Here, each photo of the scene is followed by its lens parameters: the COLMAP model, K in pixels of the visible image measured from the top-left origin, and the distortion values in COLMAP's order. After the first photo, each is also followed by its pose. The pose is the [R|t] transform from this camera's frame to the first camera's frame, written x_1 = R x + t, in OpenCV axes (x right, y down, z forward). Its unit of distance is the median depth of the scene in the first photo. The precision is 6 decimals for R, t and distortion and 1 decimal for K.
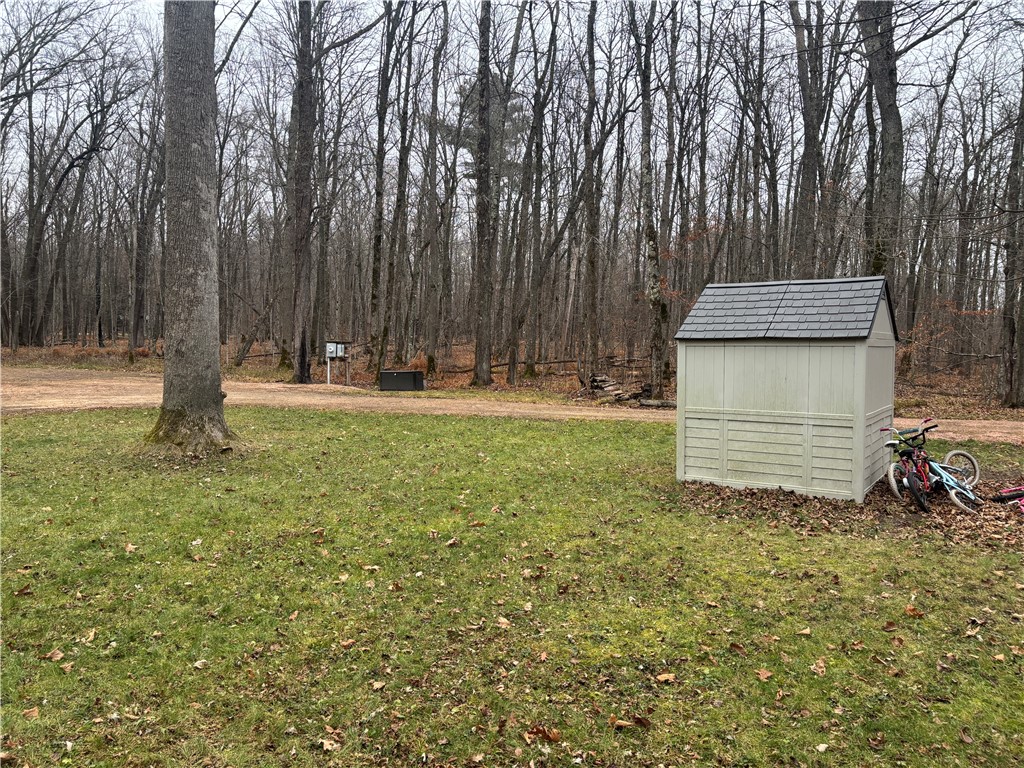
lens RADIAL K [[772.0, 0, 505.9], [0, 772.0, 380.4], [0, 0, 1]] dist [0.063160, -0.061617]
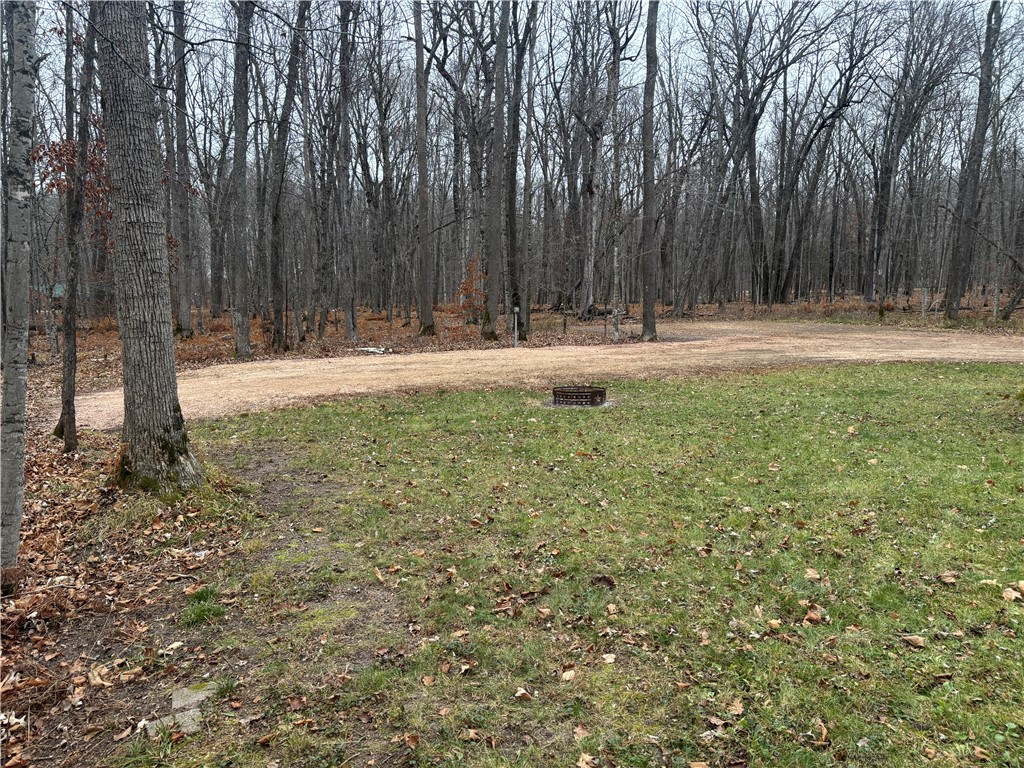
lens RADIAL K [[772.0, 0, 513.5], [0, 772.0, 383.0], [0, 0, 1]] dist [0.063160, -0.061617]
pose [[0.667160, 0.056026, -0.742805, -0.102001], [-0.012424, 0.997866, 0.064105, 0.005158], [0.744811, -0.033540, 0.666432, -0.000117]]
